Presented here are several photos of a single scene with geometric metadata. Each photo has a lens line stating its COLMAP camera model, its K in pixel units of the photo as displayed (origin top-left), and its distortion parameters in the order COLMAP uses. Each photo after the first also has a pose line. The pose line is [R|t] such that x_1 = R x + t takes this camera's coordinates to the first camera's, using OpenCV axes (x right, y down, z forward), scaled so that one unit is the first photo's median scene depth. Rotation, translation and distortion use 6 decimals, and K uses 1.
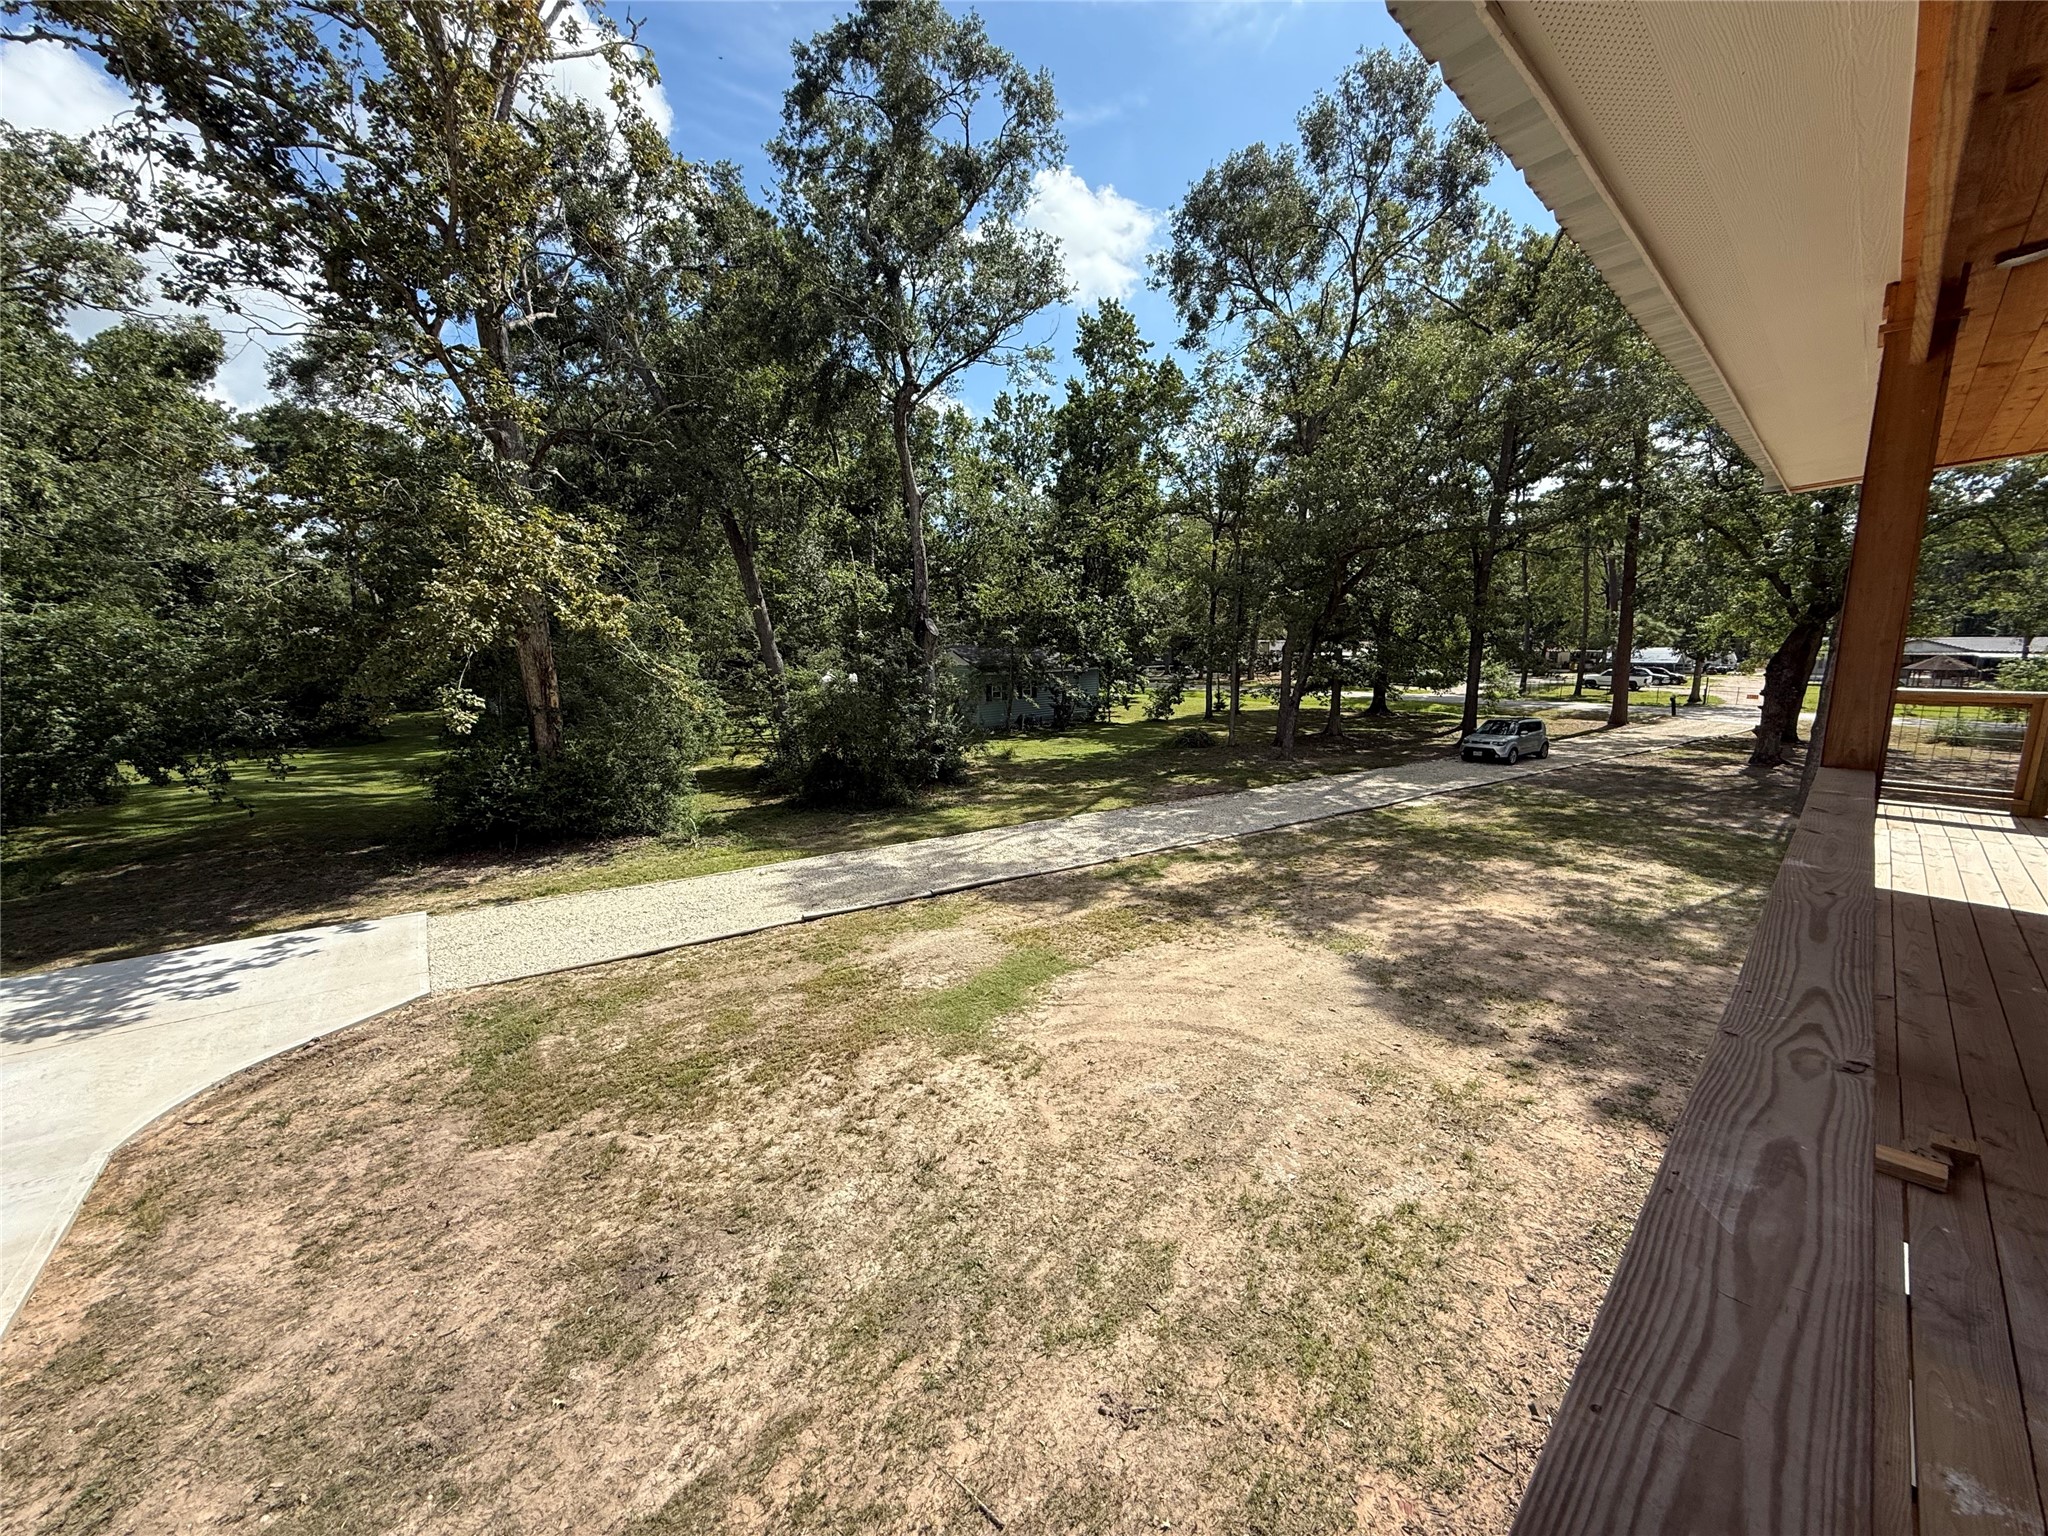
lens RADIAL K [[816.2, 0, 1016.6], [0, 816.2, 766.2], [0, 0, 1]] dist [-0.001653, -0.000177]
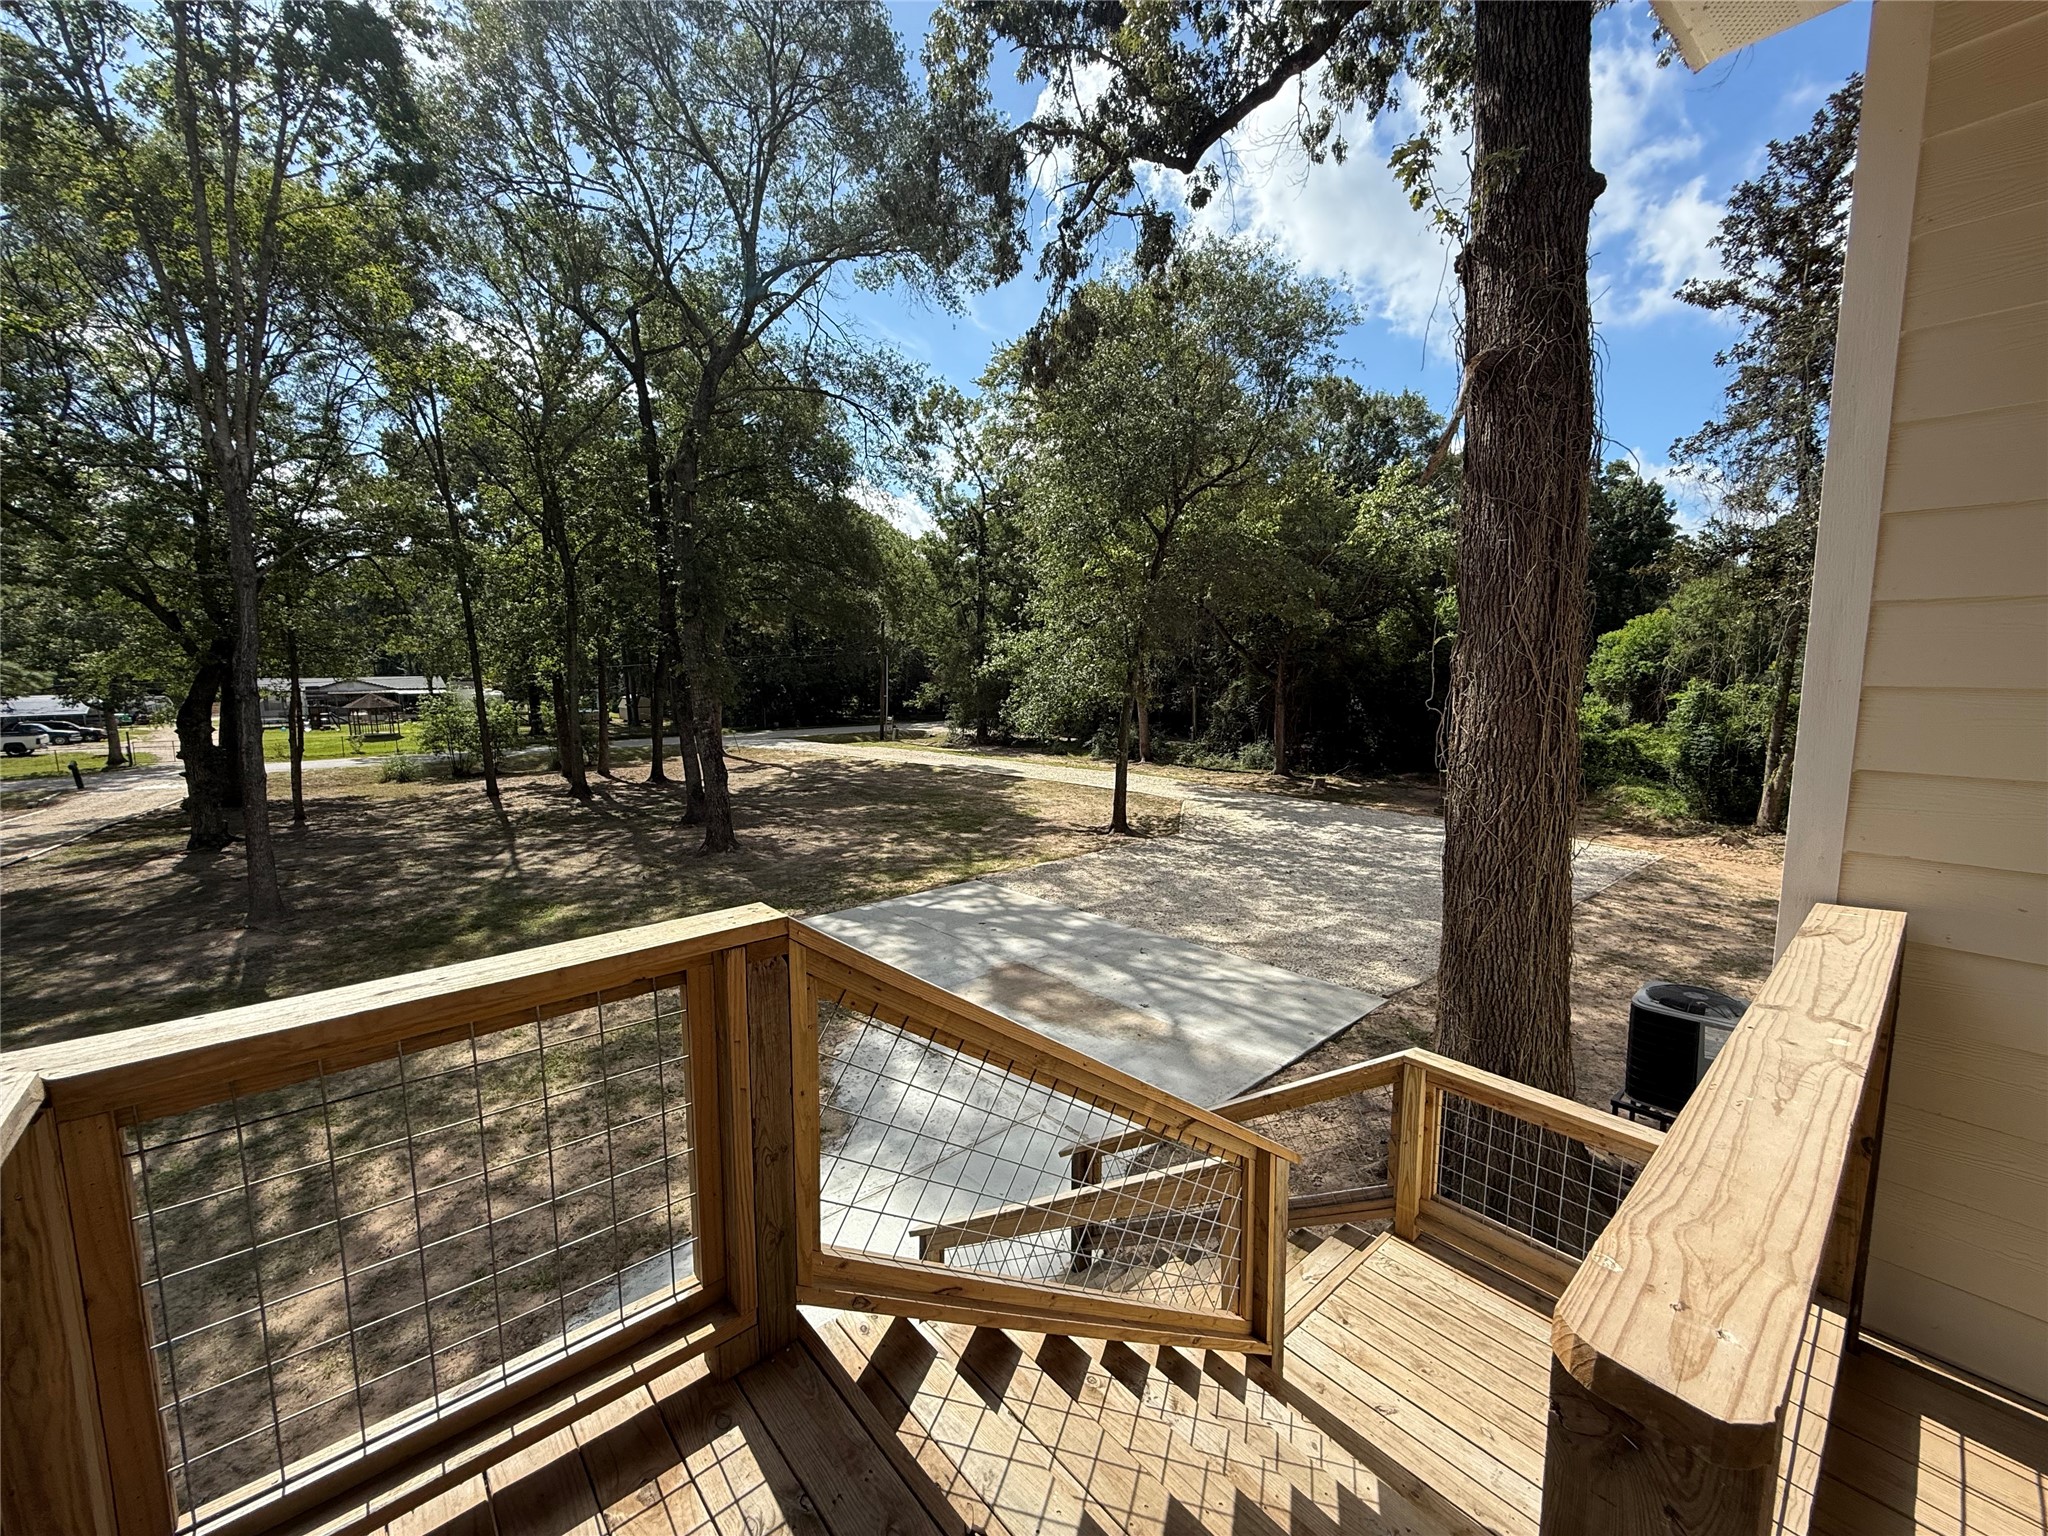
lens RADIAL K [[816.2, 0, 1017.4], [0, 816.2, 768.0], [0, 0, 1]] dist [-0.001653, -0.000177]
pose [[0.057912, -0.120742, 0.990993, 0.163488], [0.166599, 0.979908, 0.109656, -0.024624], [-0.984323, 0.158748, 0.076864, 0.140682]]
